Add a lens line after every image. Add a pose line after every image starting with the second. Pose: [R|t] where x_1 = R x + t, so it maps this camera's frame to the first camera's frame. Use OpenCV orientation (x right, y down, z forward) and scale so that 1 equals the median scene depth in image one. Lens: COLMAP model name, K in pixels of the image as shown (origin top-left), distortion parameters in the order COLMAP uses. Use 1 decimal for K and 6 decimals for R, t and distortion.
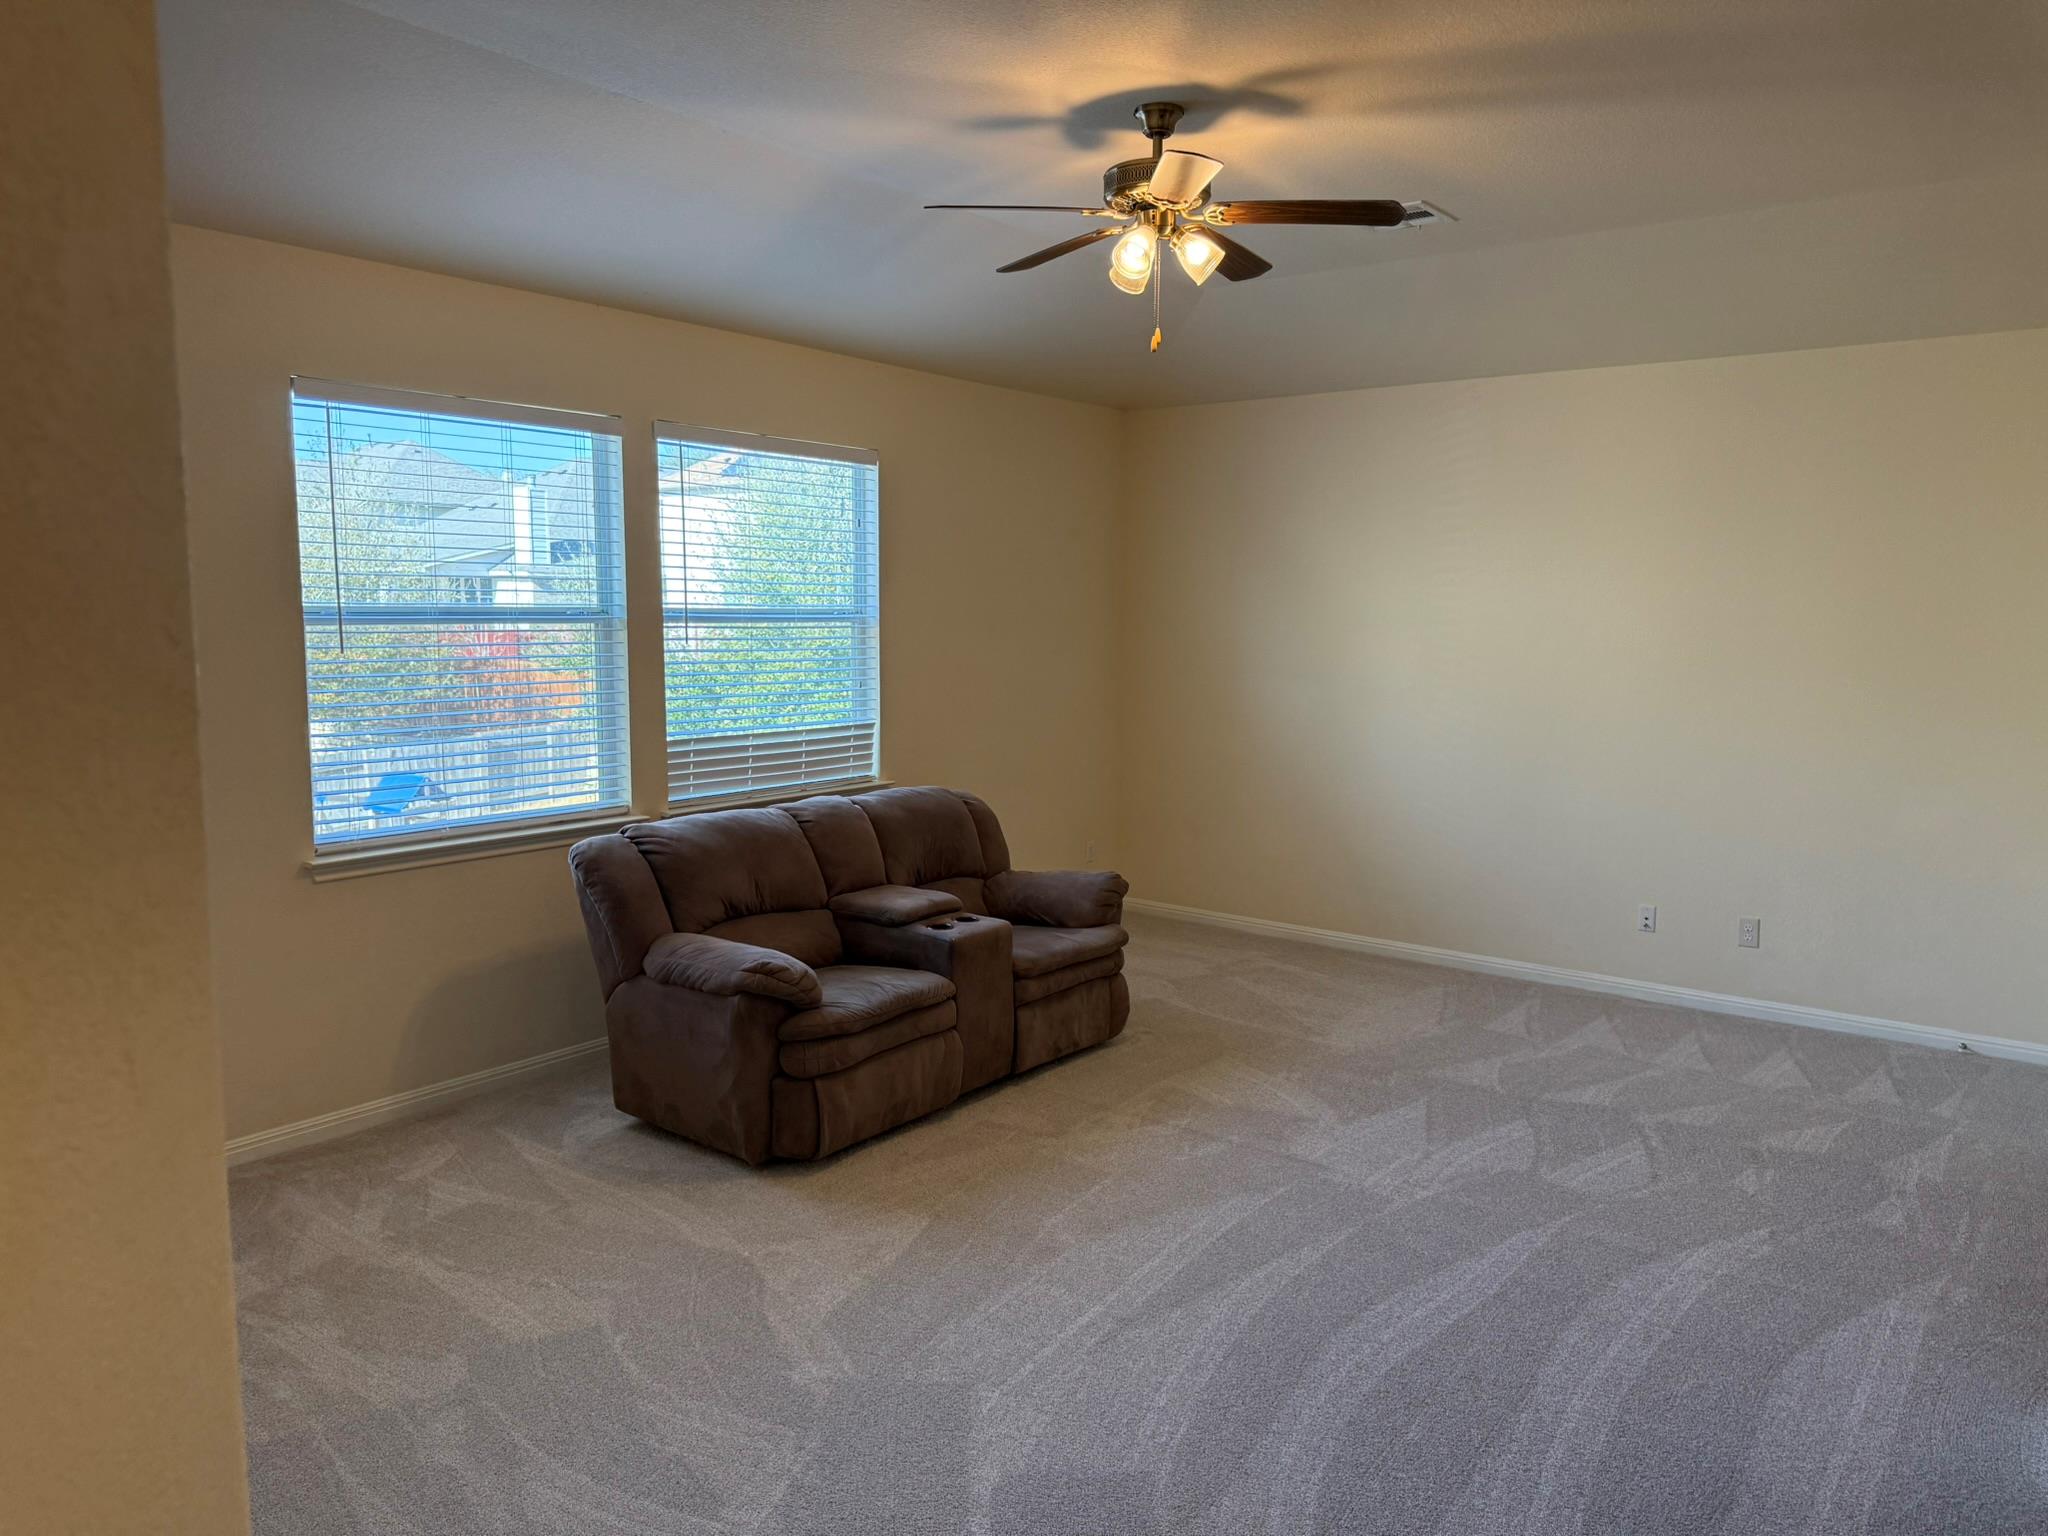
lens RADIAL K [[1439.2, 0, 1018.5], [0, 1439.2, 779.4], [0, 0, 1]] dist [0.076070, -0.117674]
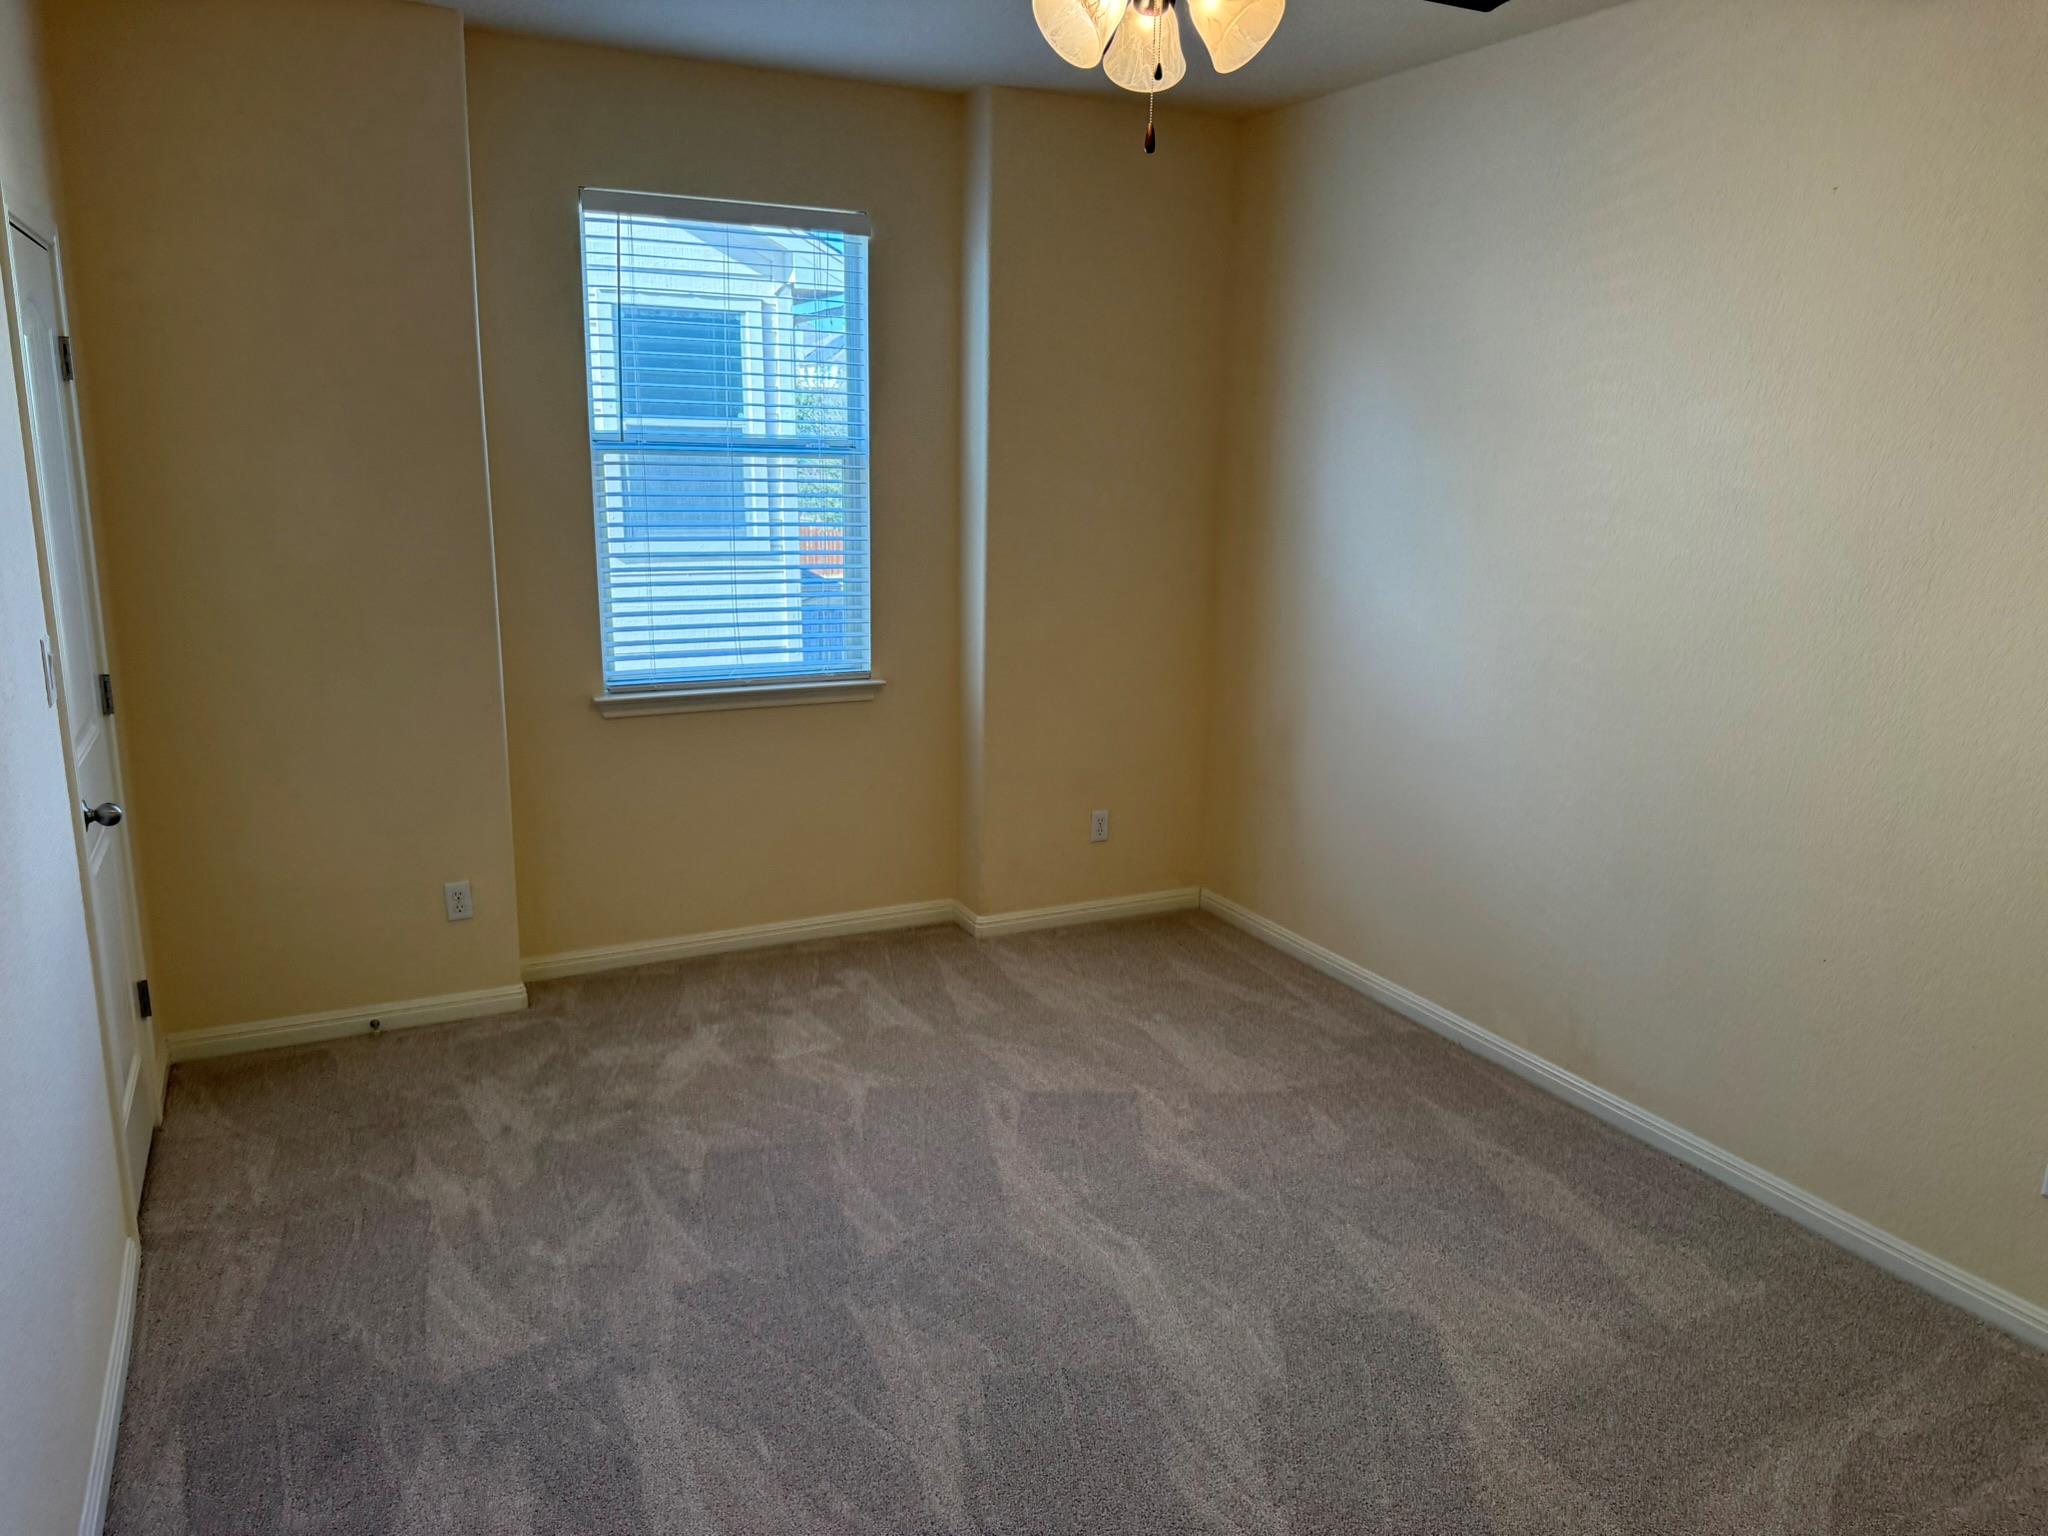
lens RADIAL K [[1423.9, 0, 1024.0], [0, 1423.9, 768.0], [0, 0, 1]] dist [-0.007092, -0.005190]
pose [[0.900214, 0.113052, -0.420515, 0.264334], [-0.068587, 0.990468, 0.119453, -0.044141], [0.430011, -0.078691, 0.899387, 0.352186]]
